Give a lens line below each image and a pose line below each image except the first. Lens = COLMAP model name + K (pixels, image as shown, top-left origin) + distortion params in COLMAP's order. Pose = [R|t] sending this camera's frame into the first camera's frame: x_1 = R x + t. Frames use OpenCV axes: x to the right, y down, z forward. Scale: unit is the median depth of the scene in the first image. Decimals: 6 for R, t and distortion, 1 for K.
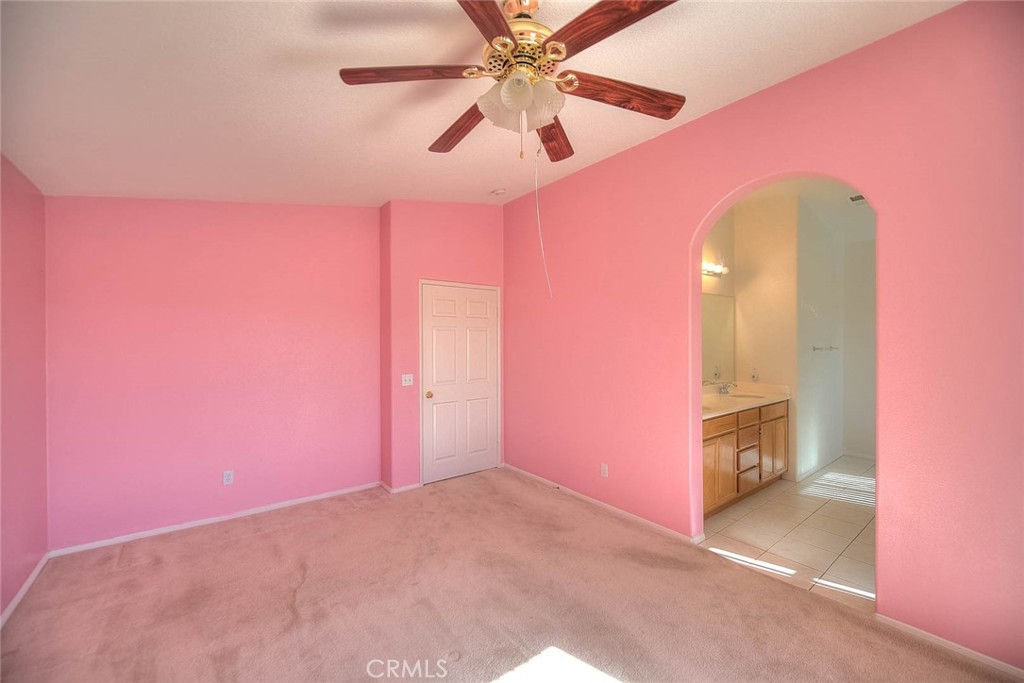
lens RADIAL K [[410.9, 0, 509.3], [0, 410.9, 343.5], [0, 0, 1]] dist [-0.000148, -0.000021]
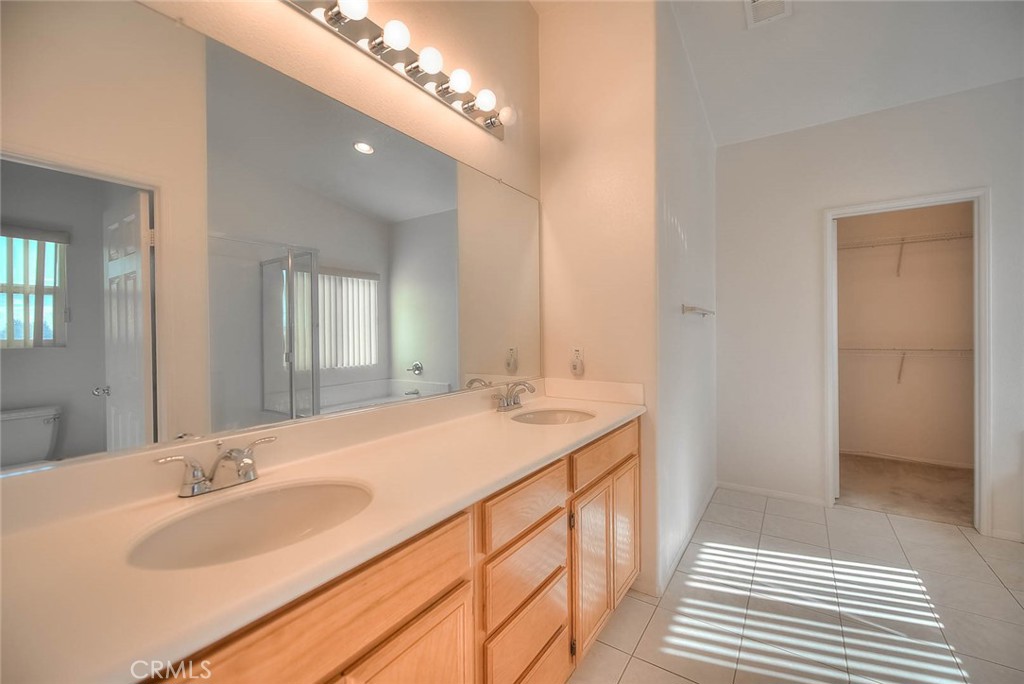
lens RADIAL K [[413.2, 0, 509.4], [0, 413.2, 334.1], [0, 0, 1]] dist [-0.001143, -0.000286]
pose [[0.957005, -0.007036, 0.289987, 0.392816], [0.008147, 0.999963, -0.002624, 0.044638], [-0.289957, 0.004874, 0.957027, 0.582033]]
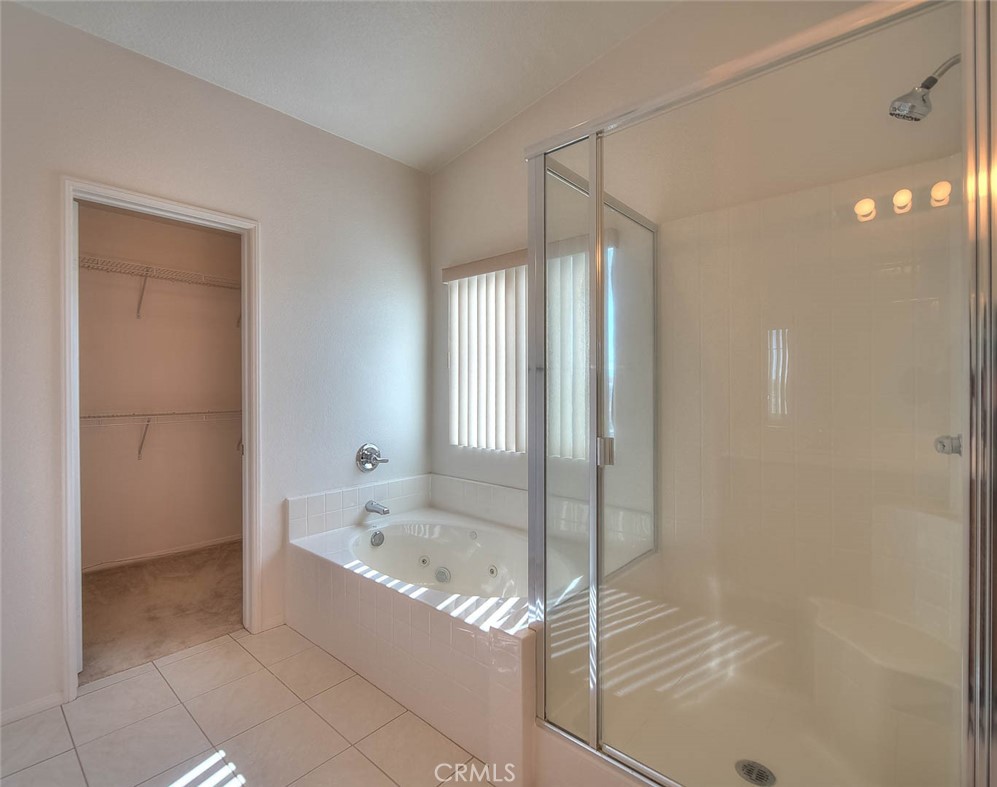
lens RADIAL K [[485.6, 0, 461.6], [0, 485.6, 389.6], [0, 0, 1]] dist [0.003410, -0.012048]
pose [[-0.141921, -0.000702, 0.989878, 0.577393], [0.006805, 0.999975, 0.001685, 0.043889], [-0.989855, 0.006975, -0.141913, 0.764337]]
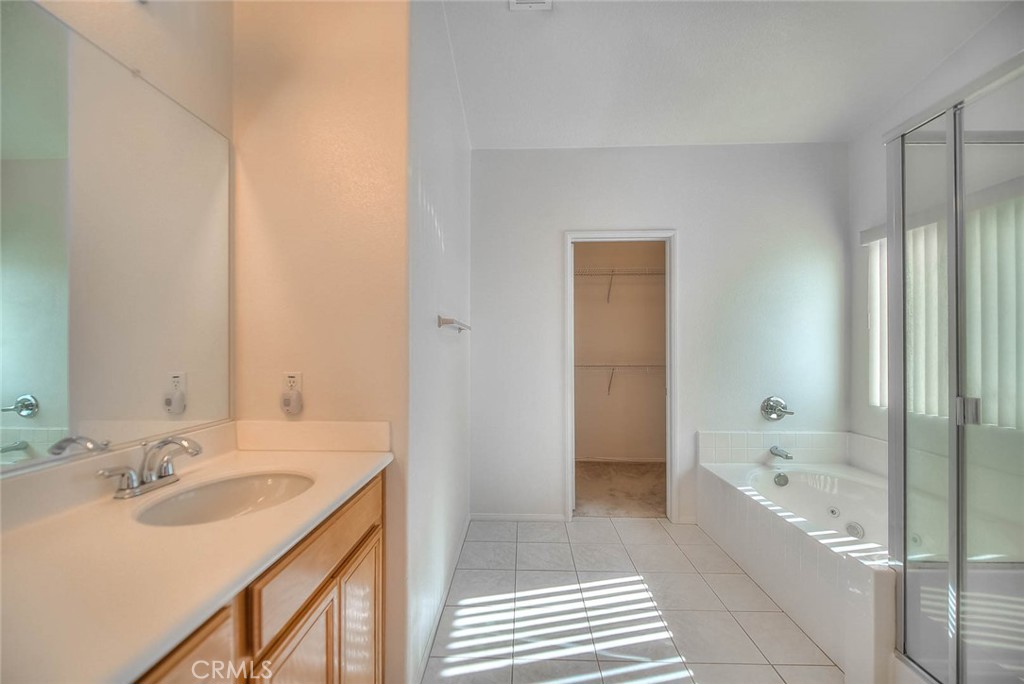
lens RADIAL K [[426.9, 0, 500.2], [0, 426.9, 345.5], [0, 0, 1]] dist [-0.000448, -0.000041]
pose [[0.659054, 0.006154, 0.752070, 0.465052], [0.003849, 0.999926, -0.011555, 0.043523], [-0.752086, 0.010511, 0.658981, 0.681317]]
